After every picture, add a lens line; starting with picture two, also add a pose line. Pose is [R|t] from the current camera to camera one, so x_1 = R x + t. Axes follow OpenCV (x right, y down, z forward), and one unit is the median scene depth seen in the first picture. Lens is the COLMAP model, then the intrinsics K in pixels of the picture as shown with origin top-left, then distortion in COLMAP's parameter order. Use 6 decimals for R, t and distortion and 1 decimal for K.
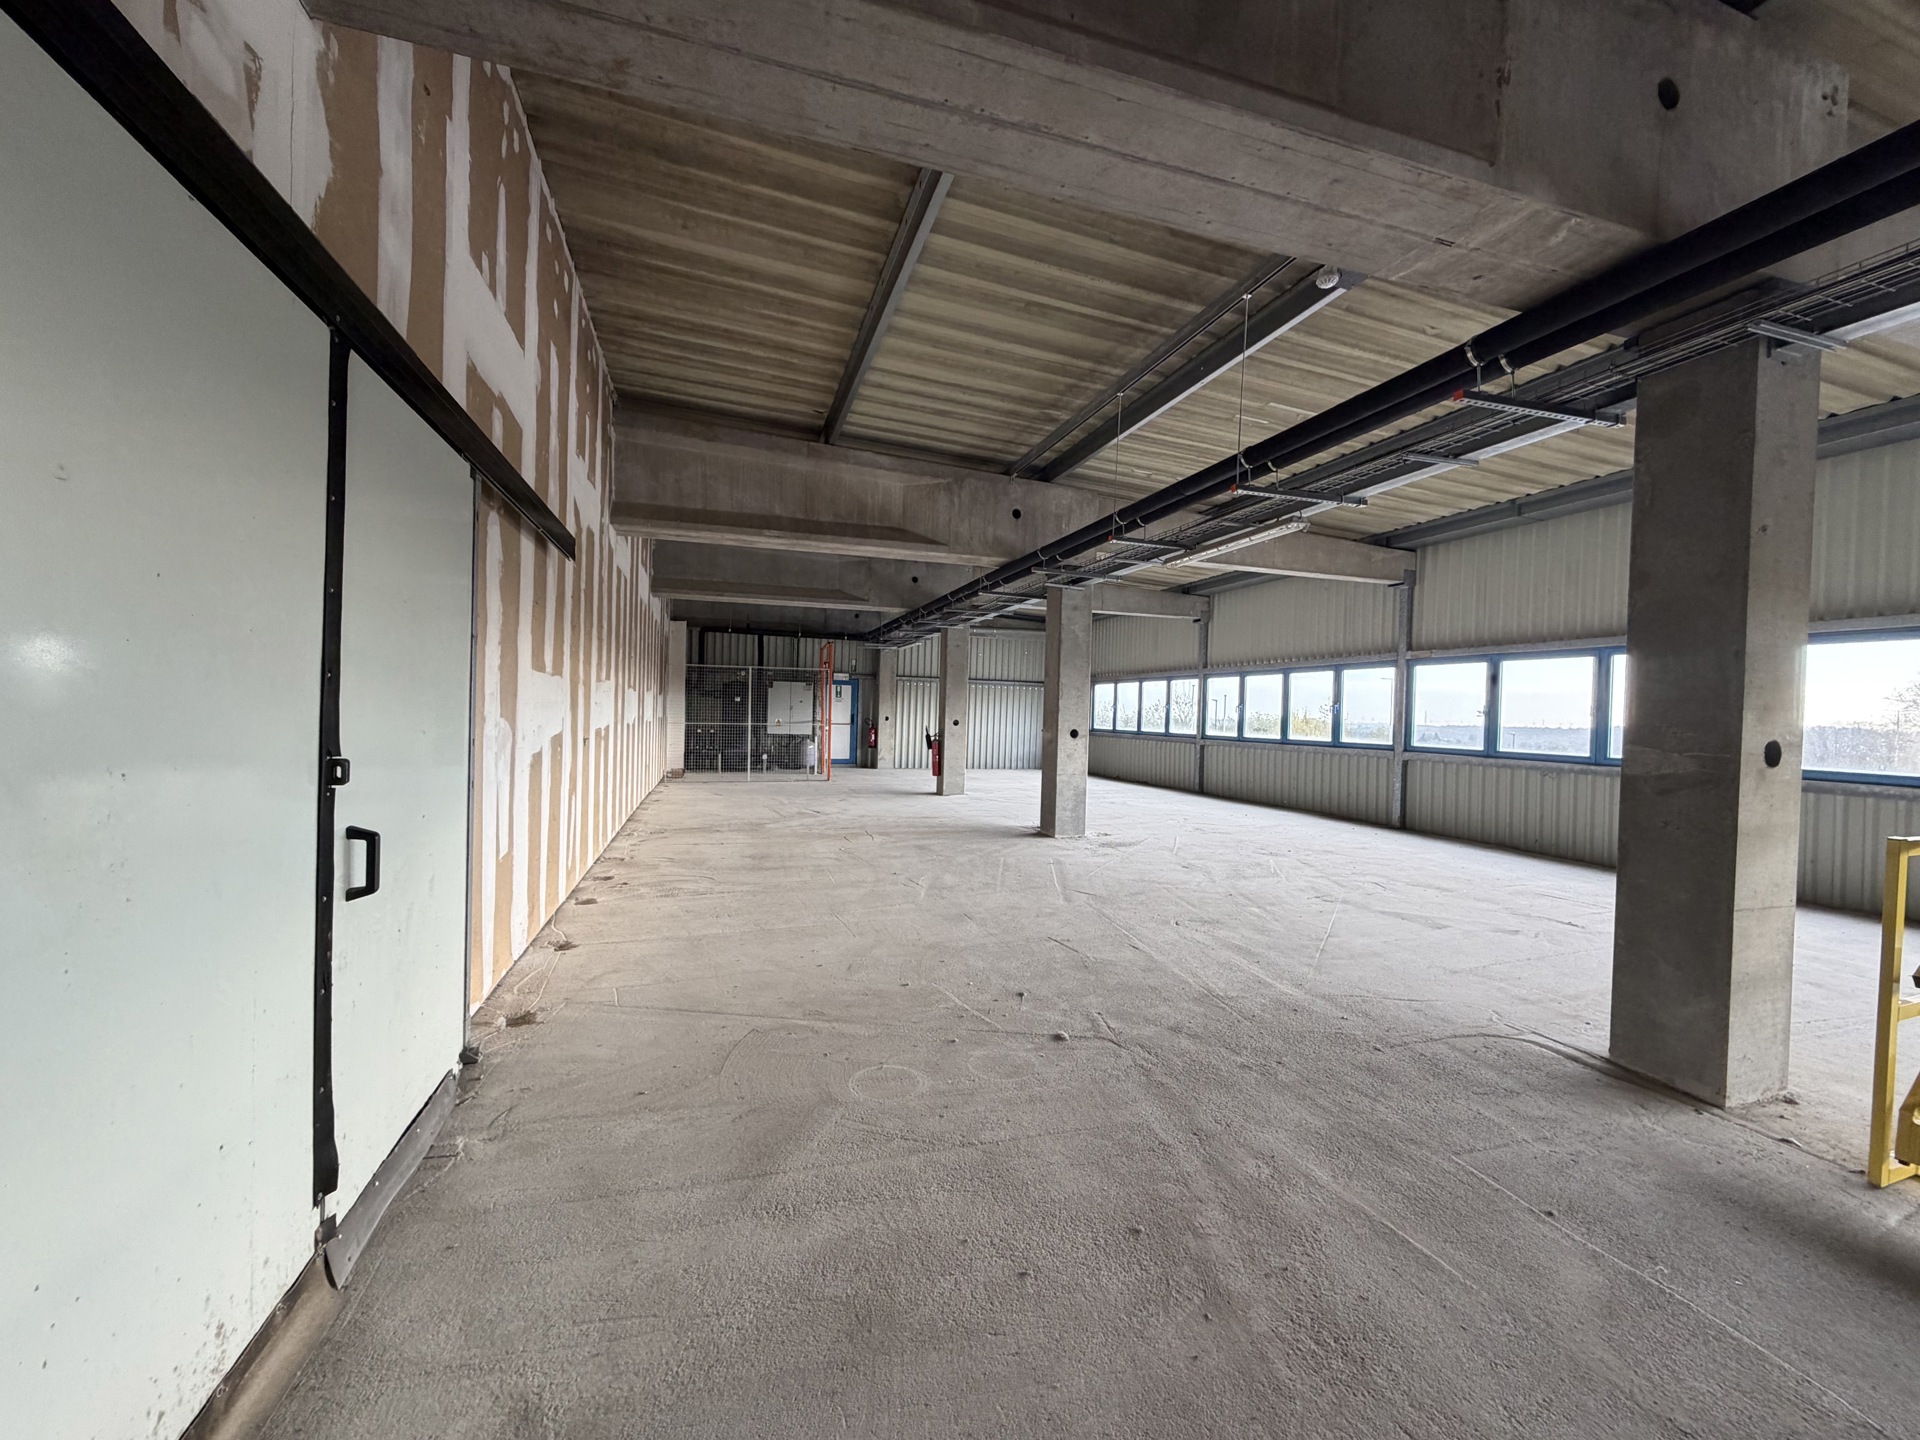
lens RADIAL K [[765.8, 0, 953.2], [0, 765.8, 720.9], [0, 0, 1]] dist [0.000388, 0.000000]
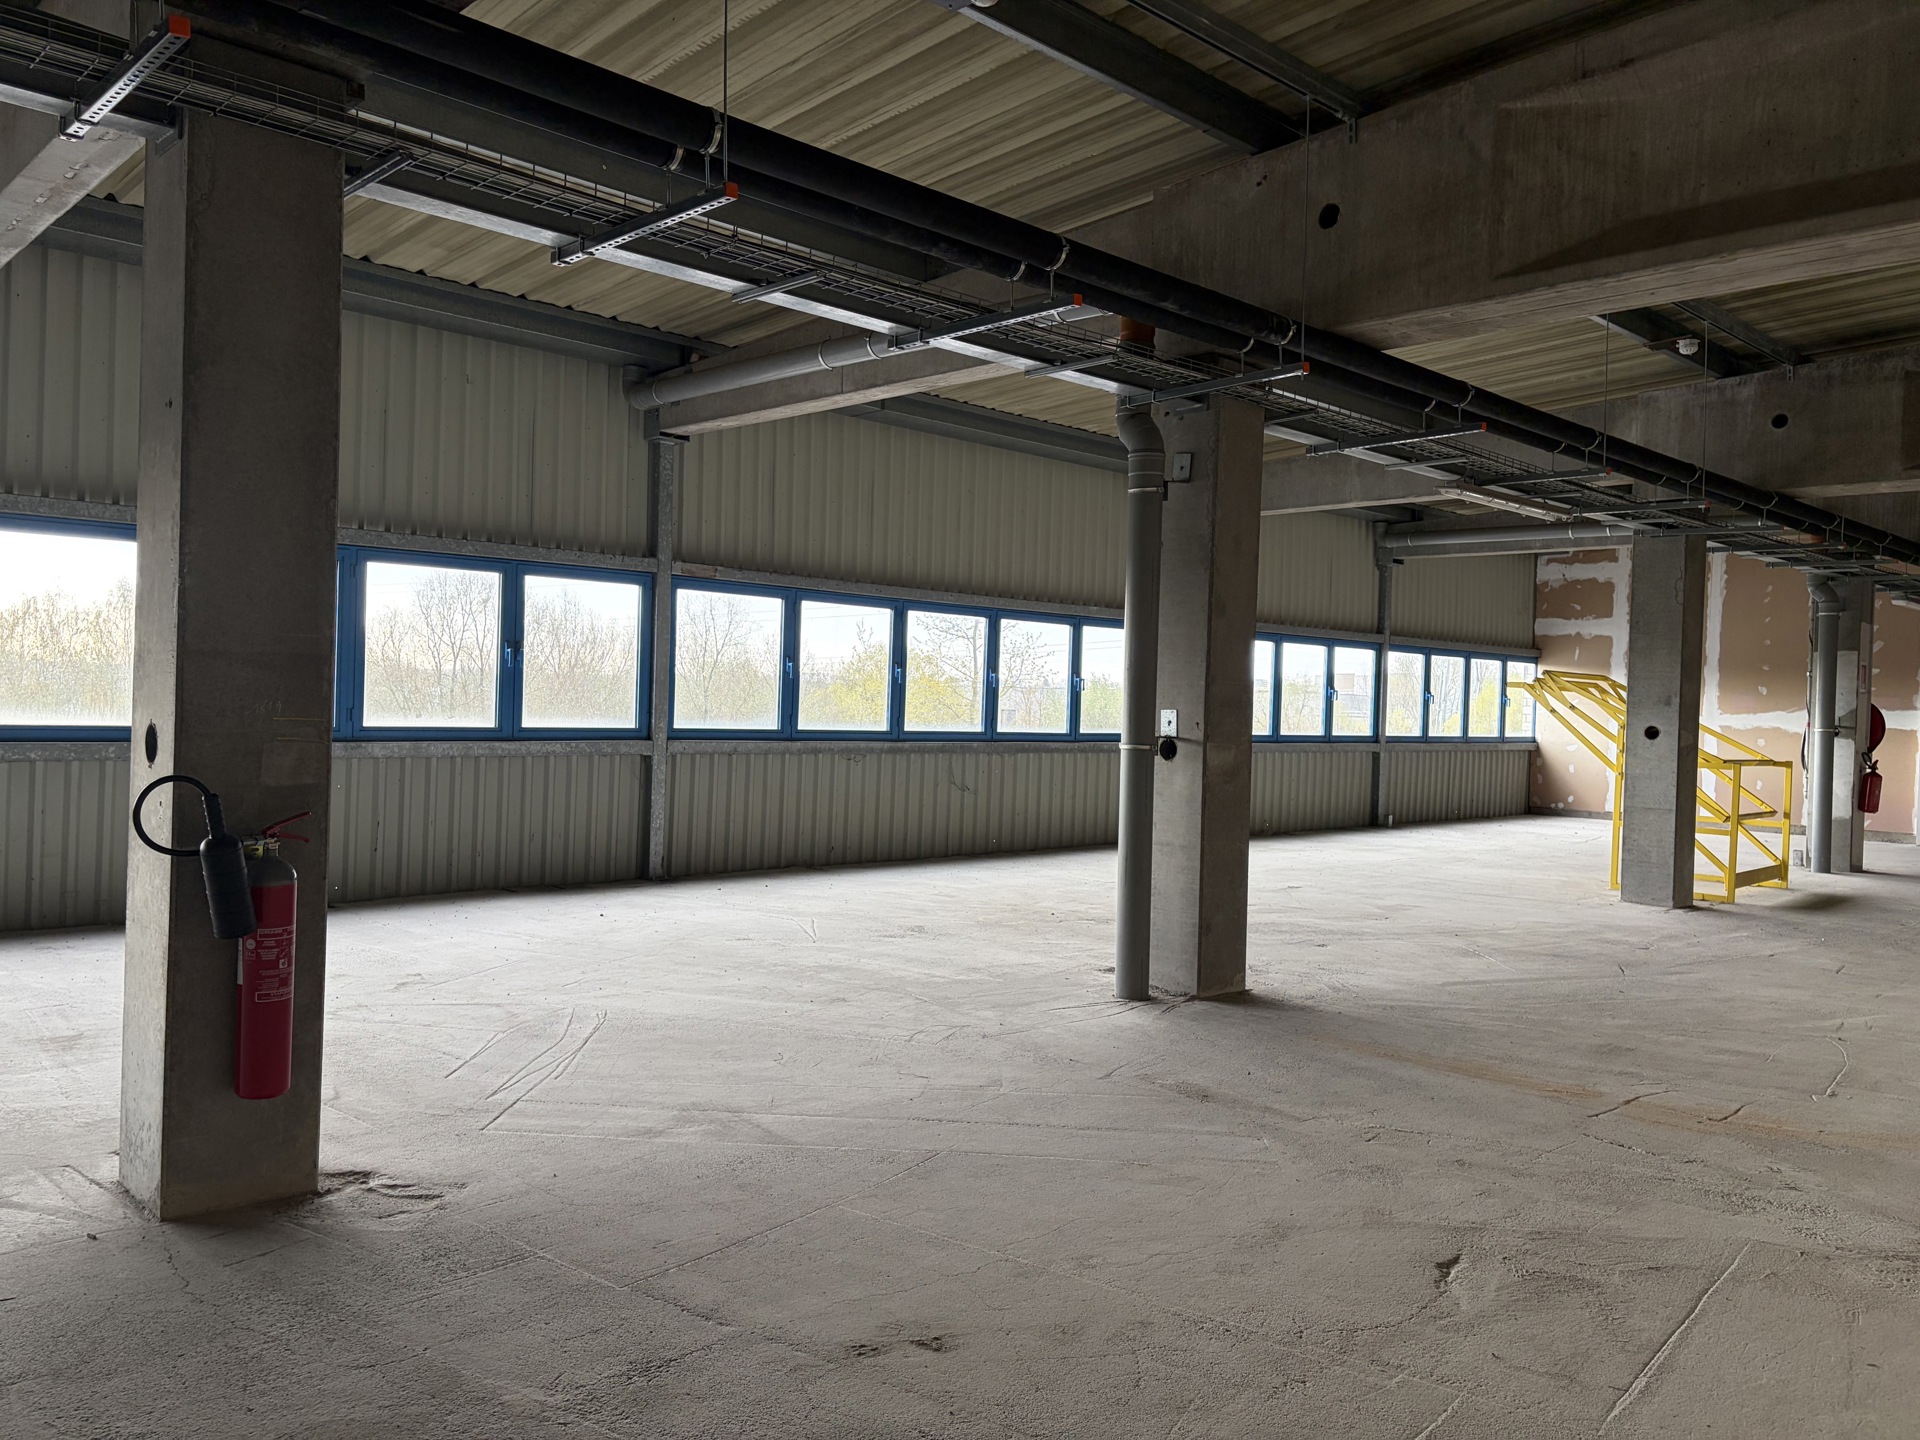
lens RADIAL K [[1364.9, 0, 947.3], [0, 1364.9, 738.4], [0, 0, 1]] dist [0.007199, 0.001668]
pose [[-0.403810, -0.061424, 0.912778, -0.487396], [-0.031321, 0.998087, 0.053308, -0.024989], [-0.914306, -0.007062, -0.404962, 1.458594]]
